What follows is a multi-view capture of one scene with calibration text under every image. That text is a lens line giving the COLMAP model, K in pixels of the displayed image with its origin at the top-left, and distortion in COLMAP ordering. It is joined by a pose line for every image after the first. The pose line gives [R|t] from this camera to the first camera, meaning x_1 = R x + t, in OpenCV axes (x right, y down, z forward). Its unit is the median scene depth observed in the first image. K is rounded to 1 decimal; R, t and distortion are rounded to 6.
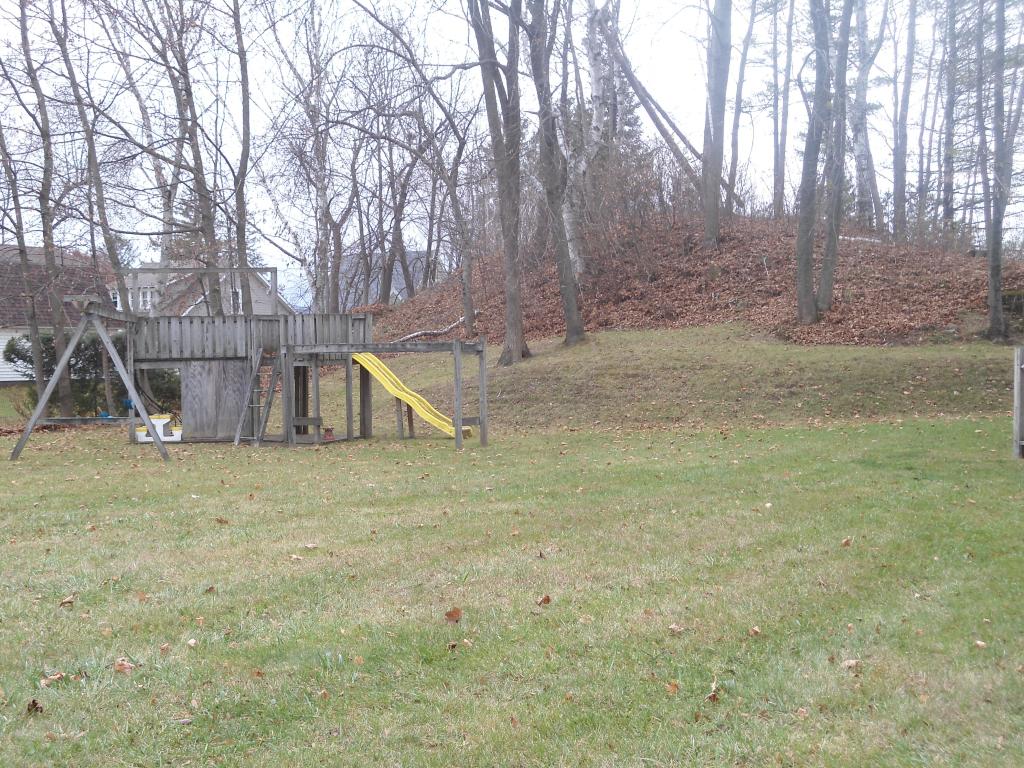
lens RADIAL K [[1316.3, 0, 512.0], [0, 1316.3, 384.0], [0, 0, 1]] dist [0.007777, 0.026869]
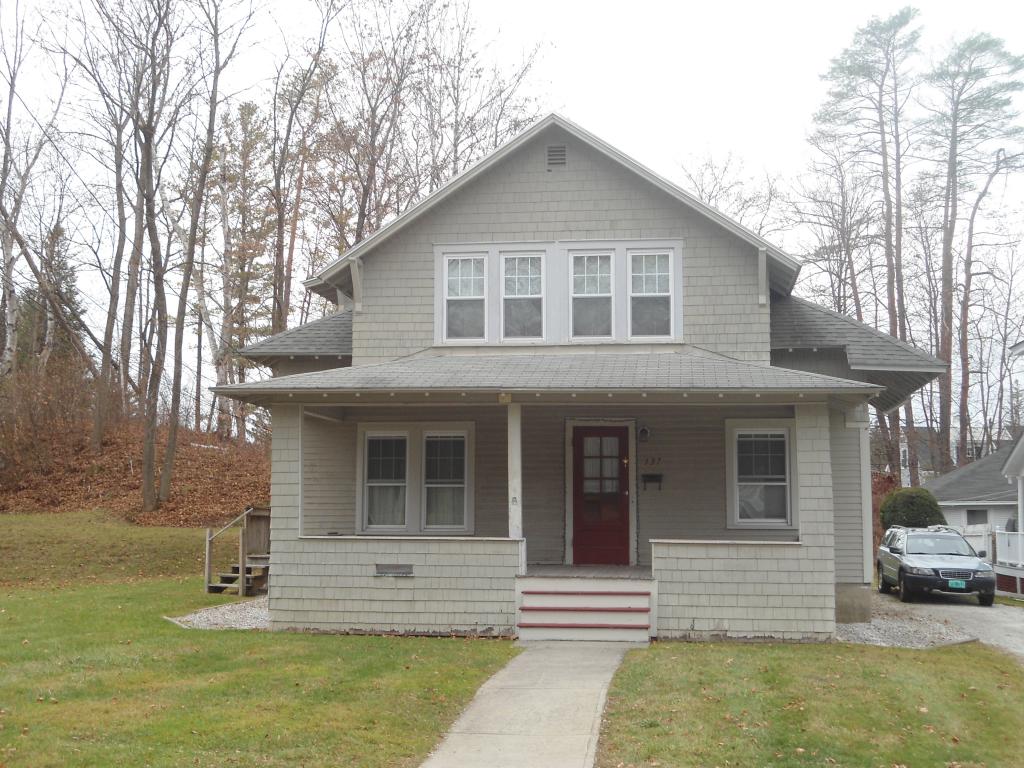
lens RADIAL K [[1316.3, 0, 512.0], [0, 1316.3, 384.0], [0, 0, 1]] dist [0.007777, 0.026869]
pose [[0.927926, 0.049911, 0.369407, 0.062109], [0.002068, 0.990291, -0.138994, 0.014755], [-0.372758, 0.129740, 0.918814, -0.413774]]
